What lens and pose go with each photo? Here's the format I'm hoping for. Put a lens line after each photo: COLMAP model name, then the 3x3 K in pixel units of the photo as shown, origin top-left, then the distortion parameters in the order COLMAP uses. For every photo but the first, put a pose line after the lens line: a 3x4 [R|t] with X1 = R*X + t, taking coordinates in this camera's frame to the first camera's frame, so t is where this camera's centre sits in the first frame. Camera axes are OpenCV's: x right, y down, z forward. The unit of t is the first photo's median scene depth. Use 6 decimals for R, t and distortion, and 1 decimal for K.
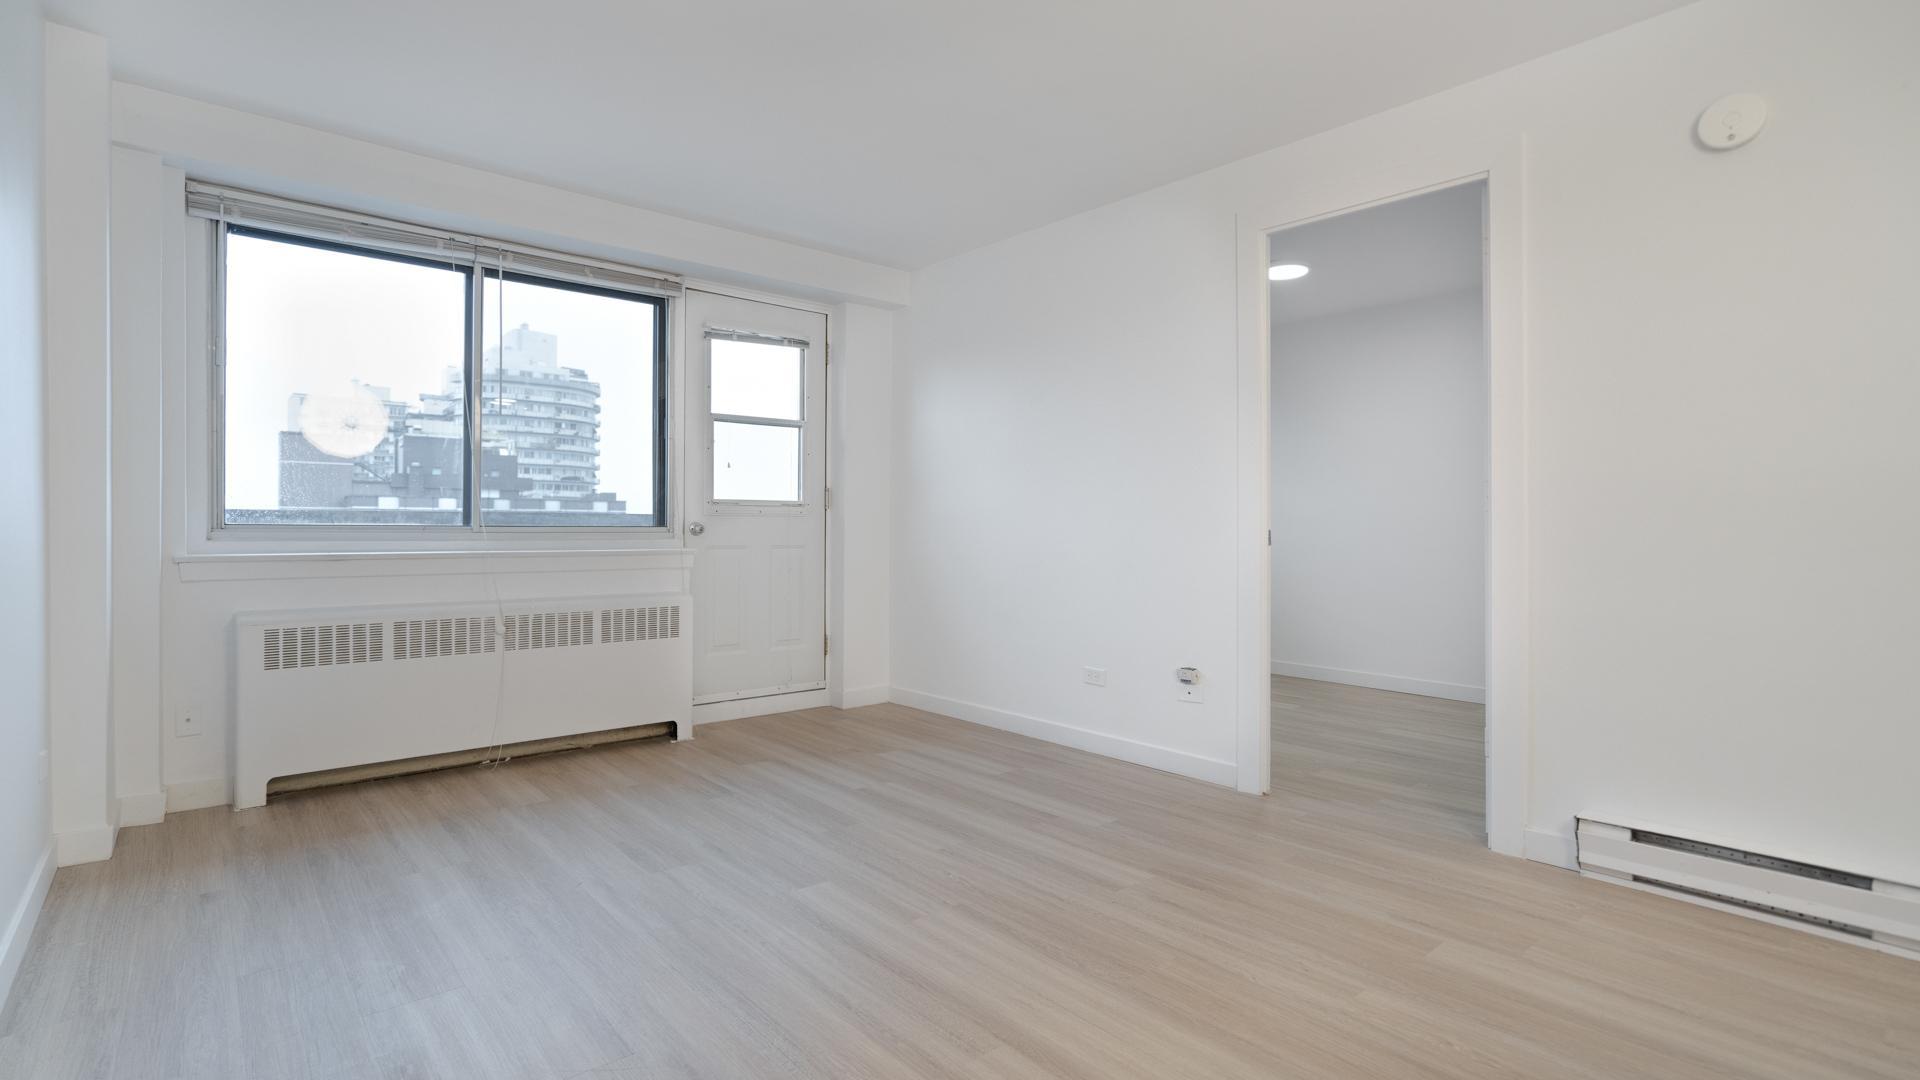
lens RADIAL K [[900.8, 0, 970.2], [0, 900.8, 531.7], [0, 0, 1]] dist [-0.030090, 0.019686]
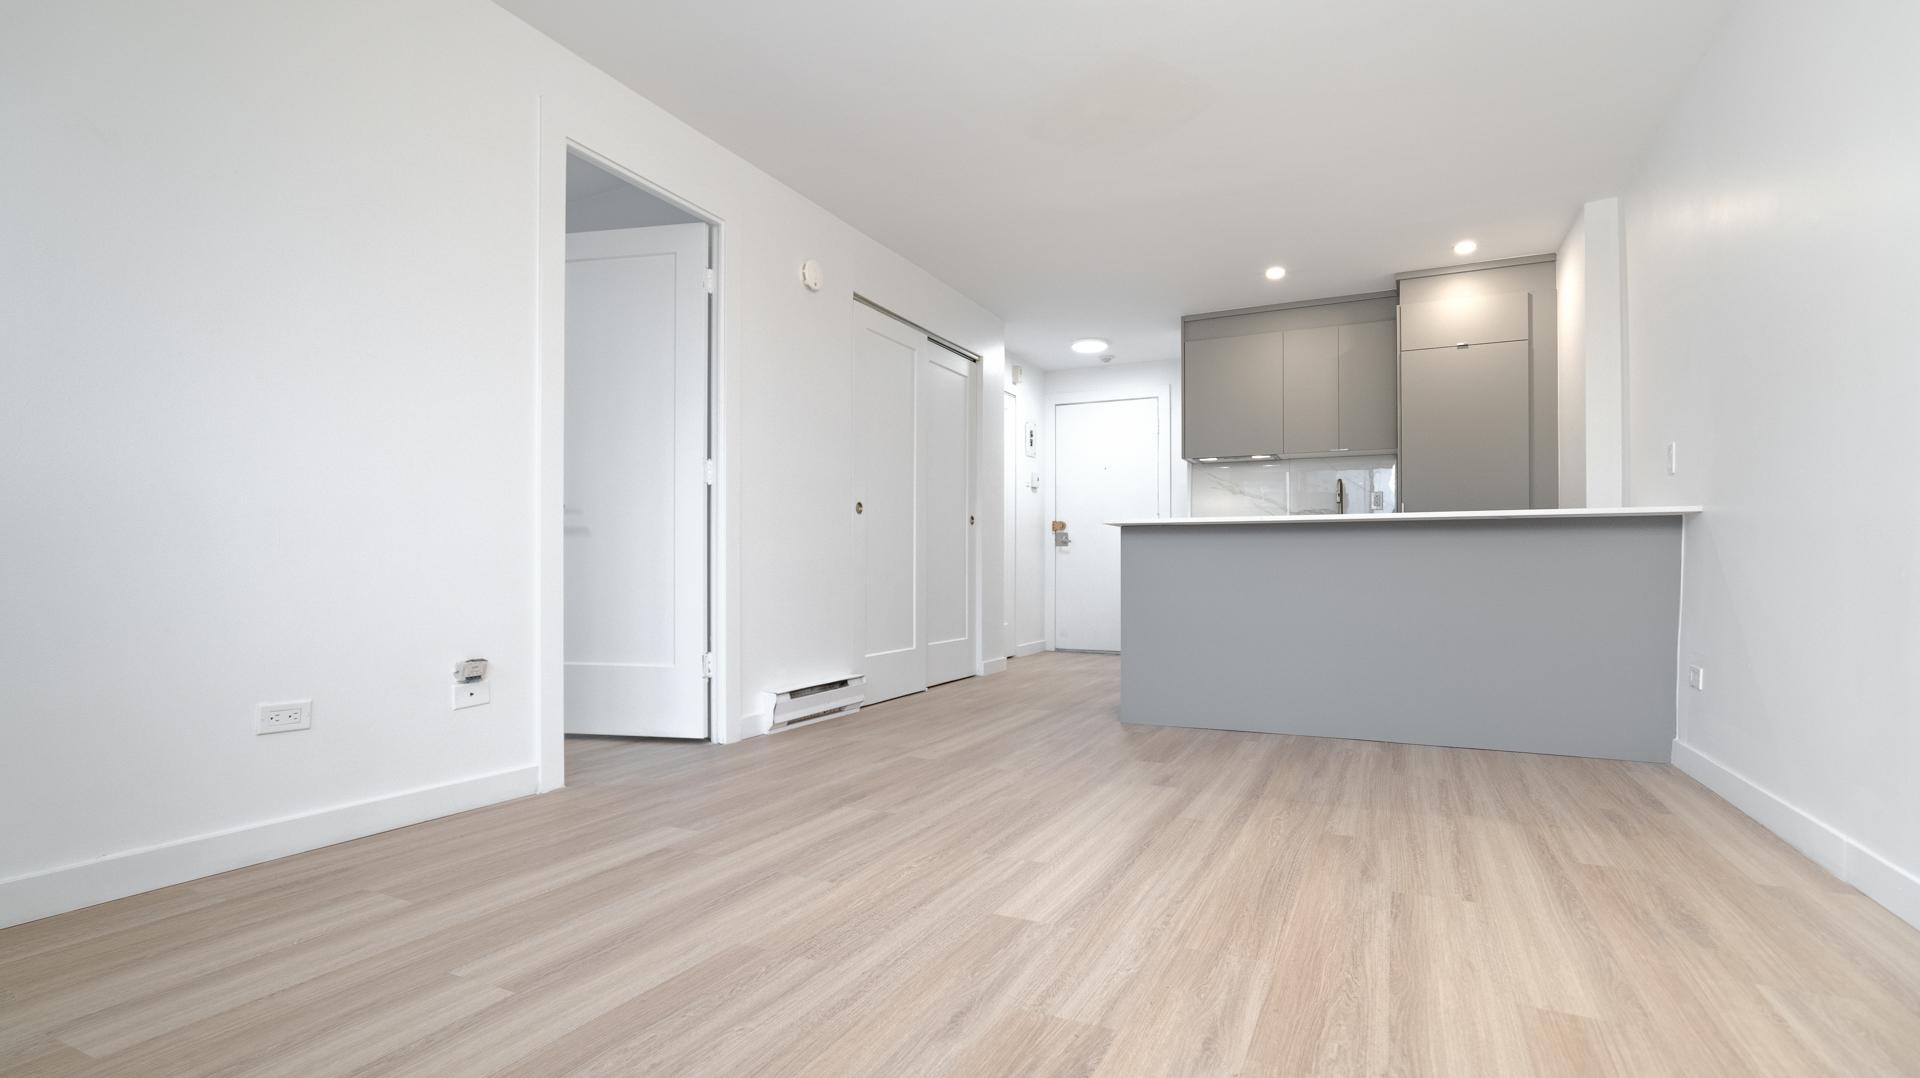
lens RADIAL K [[901.5, 0, 941.2], [0, 901.5, 554.7], [0, 0, 1]] dist [-0.029552, 0.022456]
pose [[-0.368888, 0.010544, 0.929414, -0.605855], [-0.001076, 0.999930, -0.011771, 0.078046], [-0.929473, -0.005342, -0.368851, 0.962169]]
